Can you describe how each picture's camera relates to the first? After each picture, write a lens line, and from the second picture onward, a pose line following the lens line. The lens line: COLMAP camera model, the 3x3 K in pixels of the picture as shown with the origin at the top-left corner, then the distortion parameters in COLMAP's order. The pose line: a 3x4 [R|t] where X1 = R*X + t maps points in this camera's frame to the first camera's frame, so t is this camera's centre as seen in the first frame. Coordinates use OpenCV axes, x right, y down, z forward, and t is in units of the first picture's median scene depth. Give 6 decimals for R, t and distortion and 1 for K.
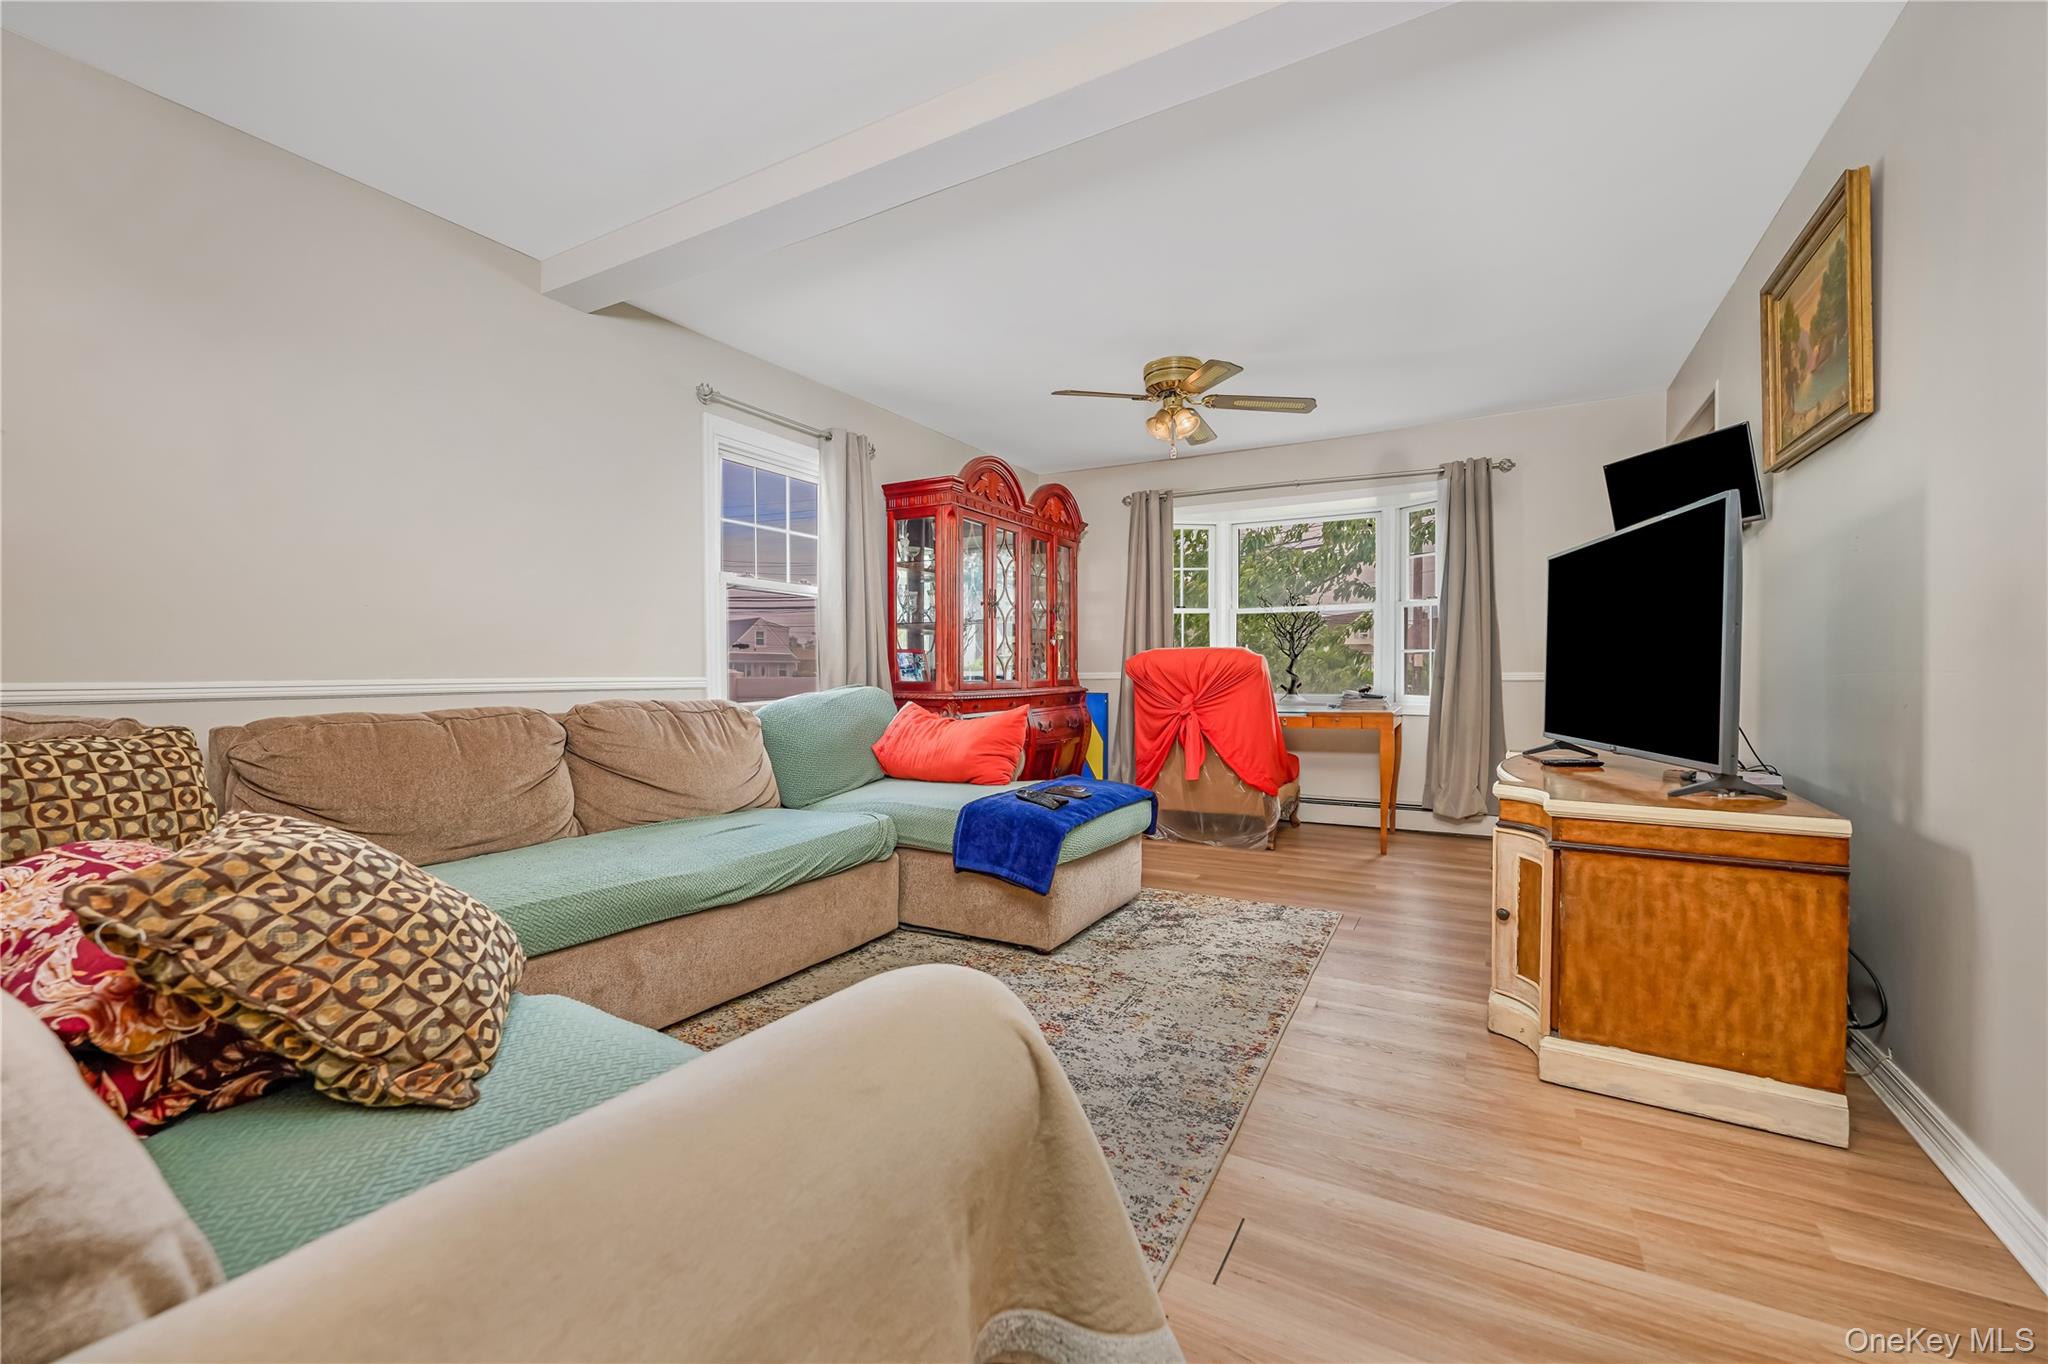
lens RADIAL K [[816.5, 0, 1008.7], [0, 816.5, 670.5], [0, 0, 1]] dist [-0.003604, 0.001331]
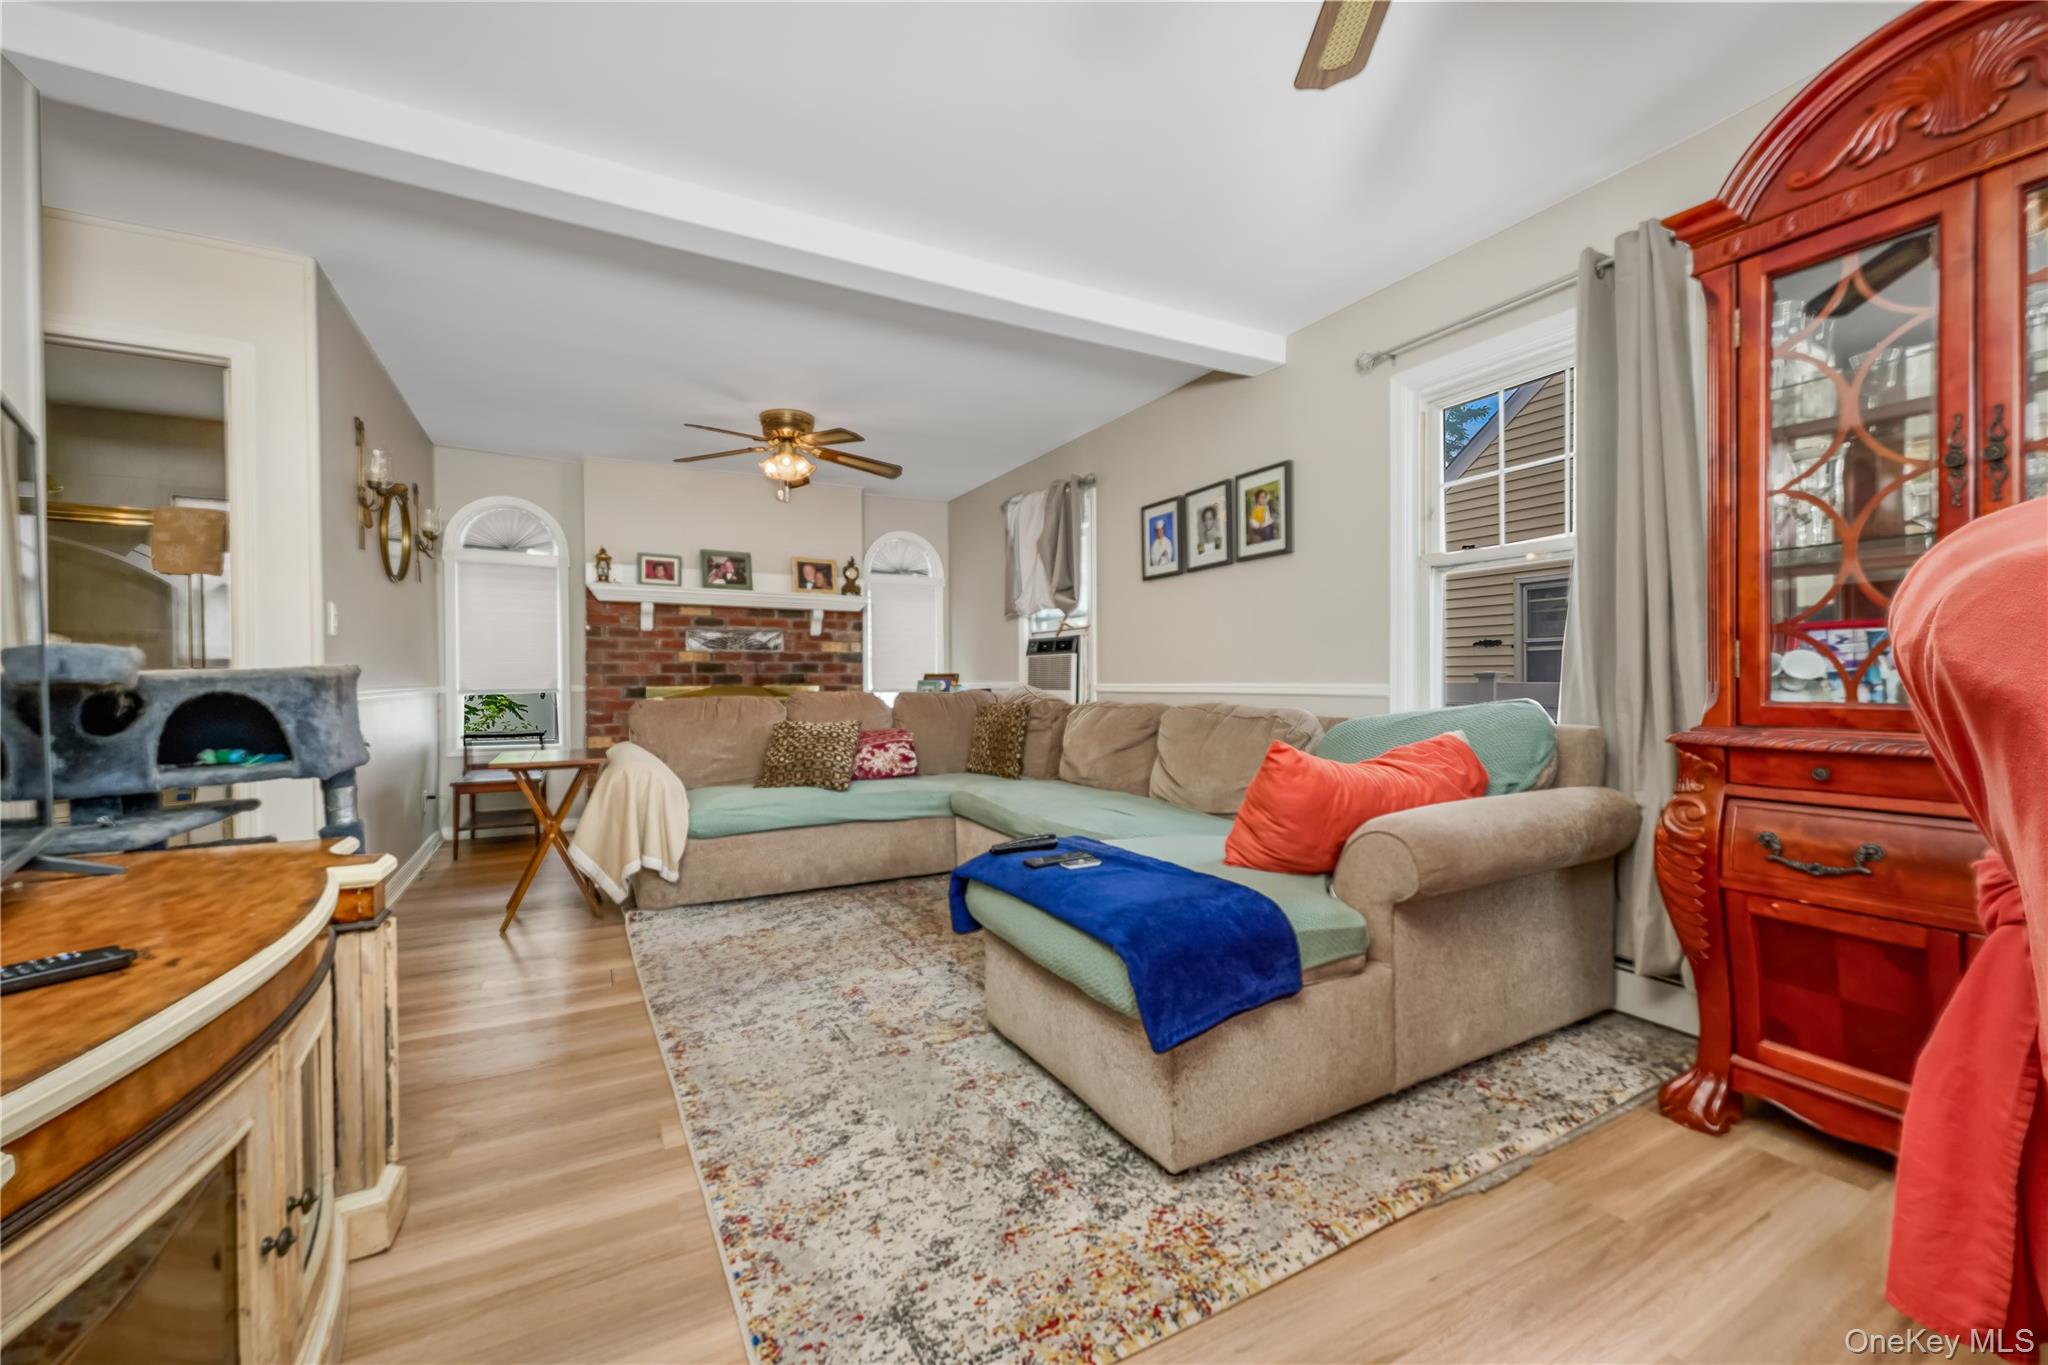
lens RADIAL K [[816.5, 0, 1008.6], [0, 816.5, 688.5], [0, 0, 1]] dist [-0.003604, 0.001331]
pose [[-0.523338, 0.013117, -0.852024, 0.703785], [0.001463, 0.999894, 0.014494, 0.001264], [0.852124, 0.006339, -0.523301, 1.395234]]
